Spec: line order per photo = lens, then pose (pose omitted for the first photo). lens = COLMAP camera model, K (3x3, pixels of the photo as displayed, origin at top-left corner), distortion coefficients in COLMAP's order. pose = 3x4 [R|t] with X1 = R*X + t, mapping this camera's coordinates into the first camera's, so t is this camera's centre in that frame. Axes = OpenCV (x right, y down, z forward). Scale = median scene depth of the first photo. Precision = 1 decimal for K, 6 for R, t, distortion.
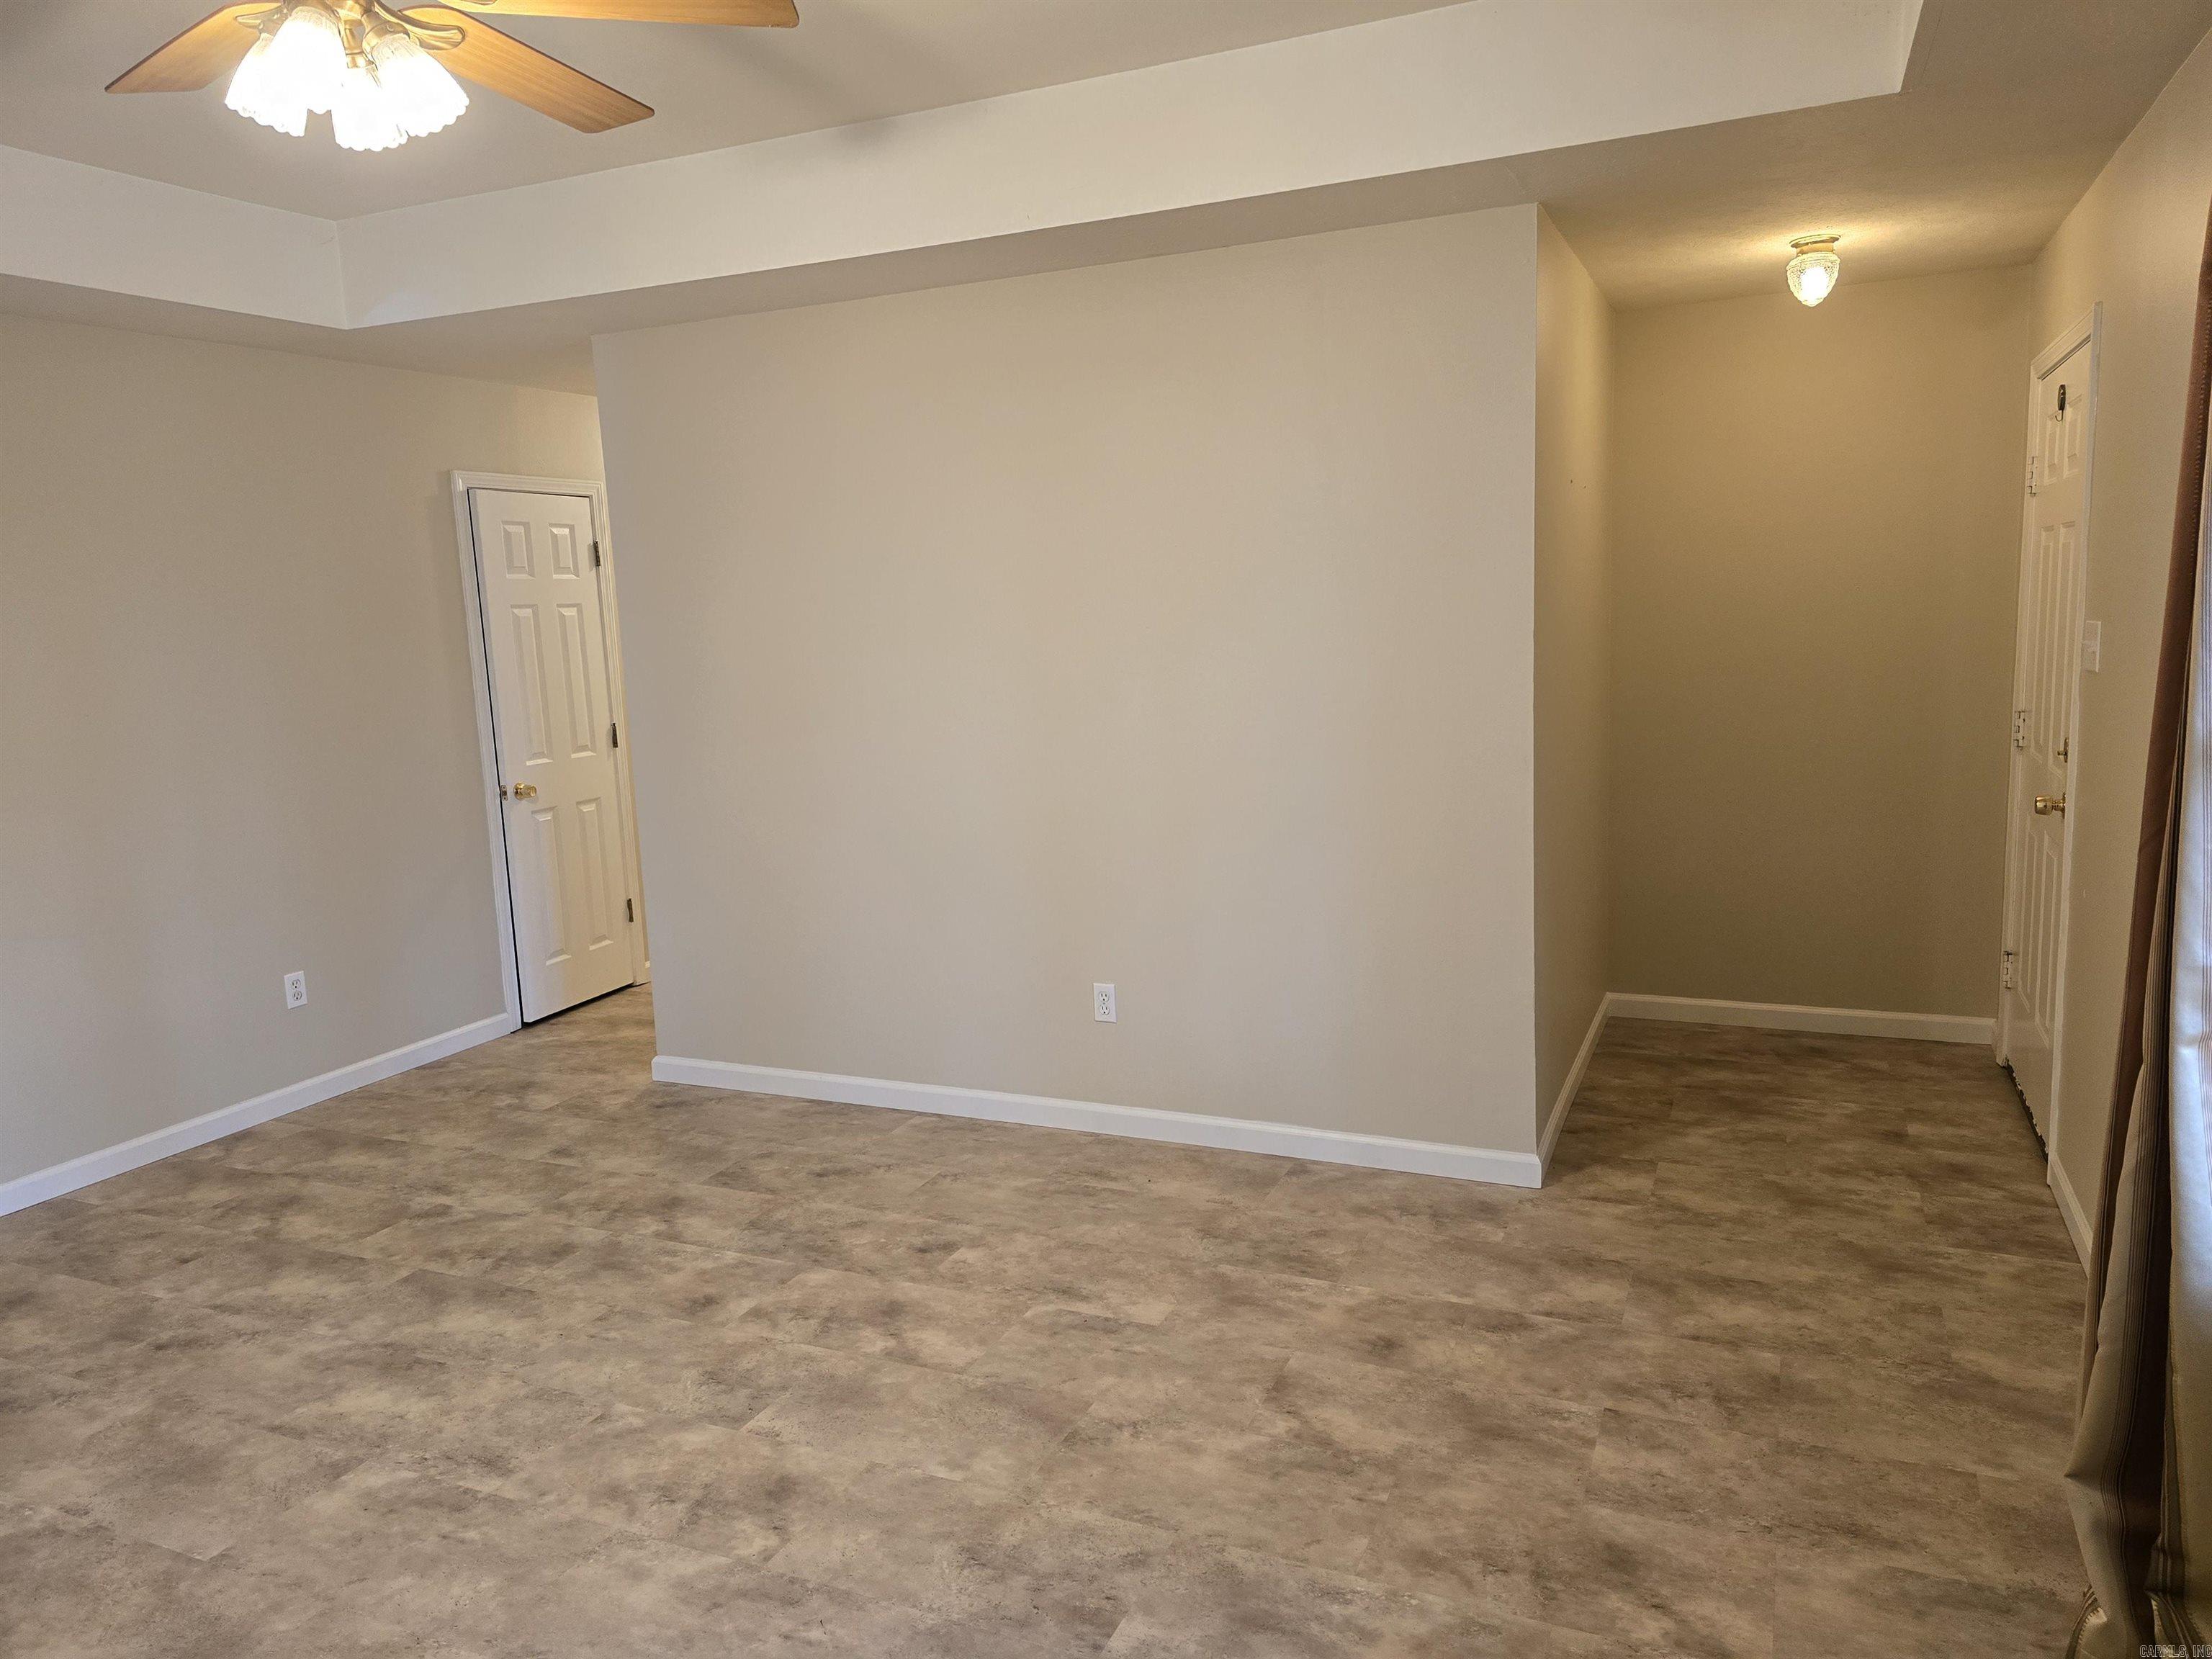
lens RADIAL K [[1487.1, 0, 1109.6], [0, 1487.1, 830.0], [0, 0, 1]] dist [0.072262, -0.066103]
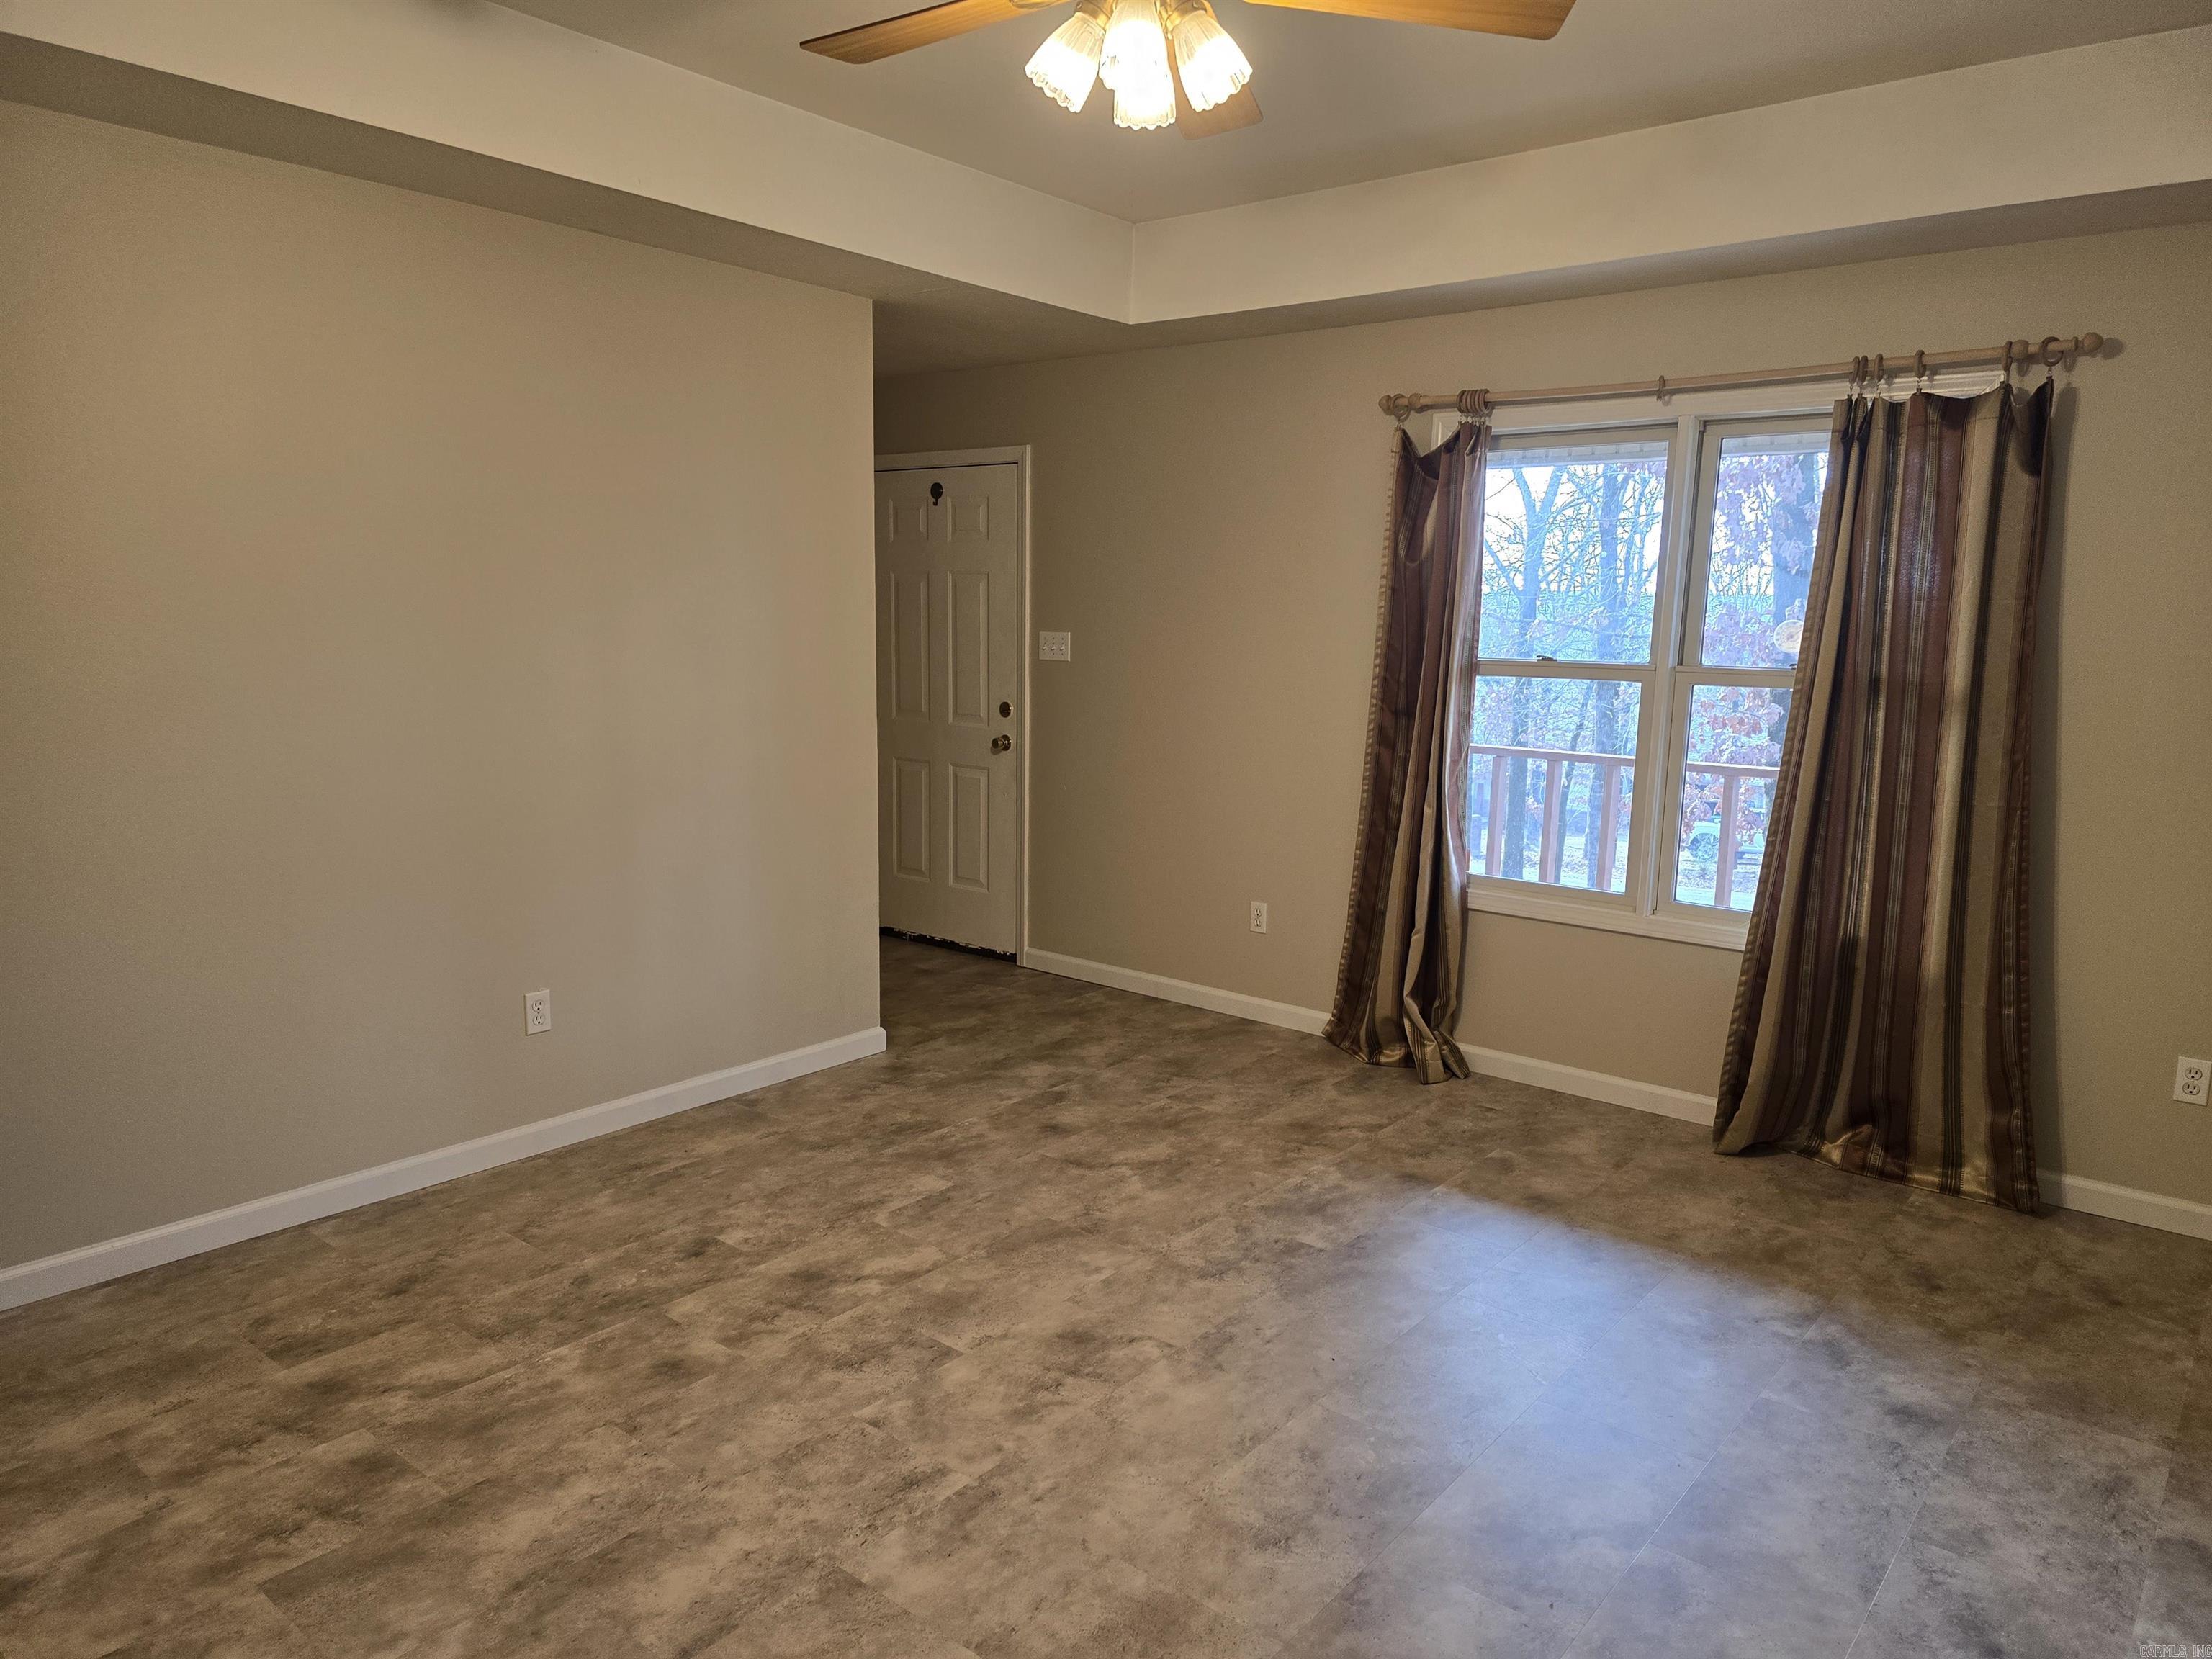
lens RADIAL K [[1487.1, 0, 1136.3], [0, 1487.1, 822.6], [0, 0, 1]] dist [0.072262, -0.066103]
pose [[0.245848, -0.096156, 0.964527, -1.016633], [0.122386, 0.990183, 0.067519, -0.021811], [-0.961551, 0.101445, 0.255203, 0.492979]]
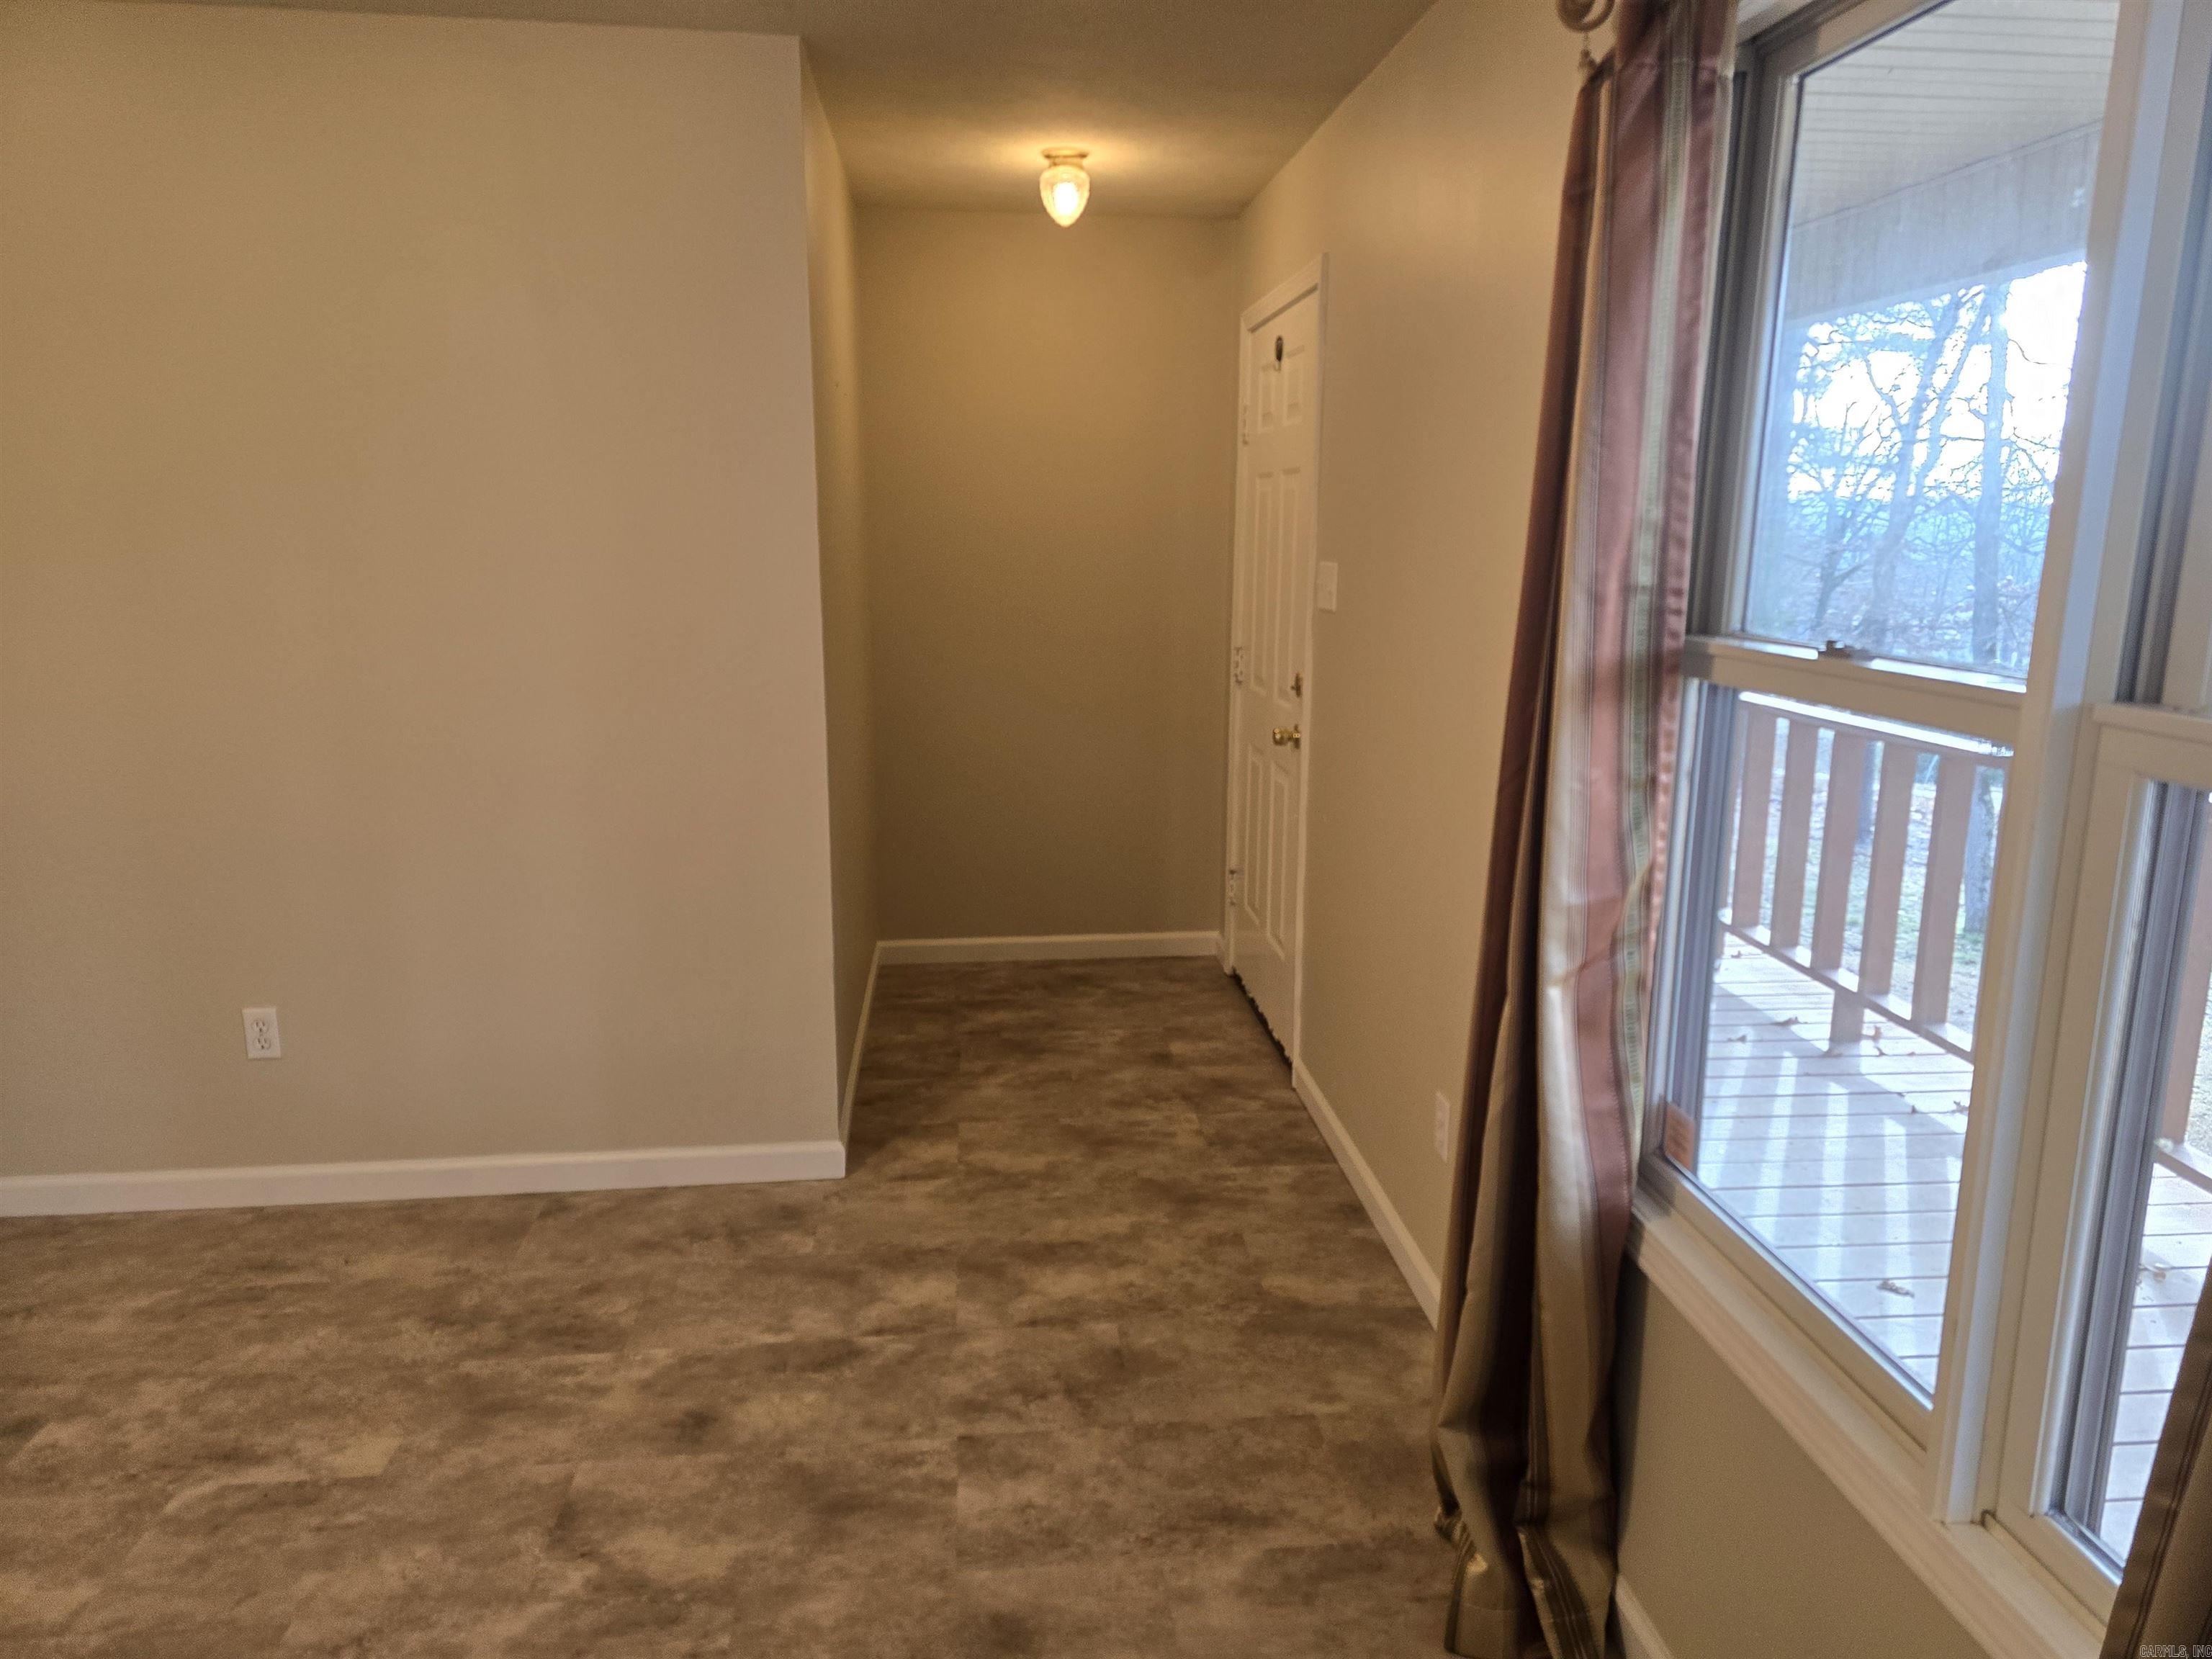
lens RADIAL K [[1487.1, 0, 1122.7], [0, 1487.1, 813.5], [0, 0, 1]] dist [0.072262, -0.066103]
pose [[0.861045, -0.054062, 0.505647, -0.011729], [0.036312, 0.998331, 0.044904, -0.013885], [-0.507231, -0.020303, 0.861571, 0.168786]]
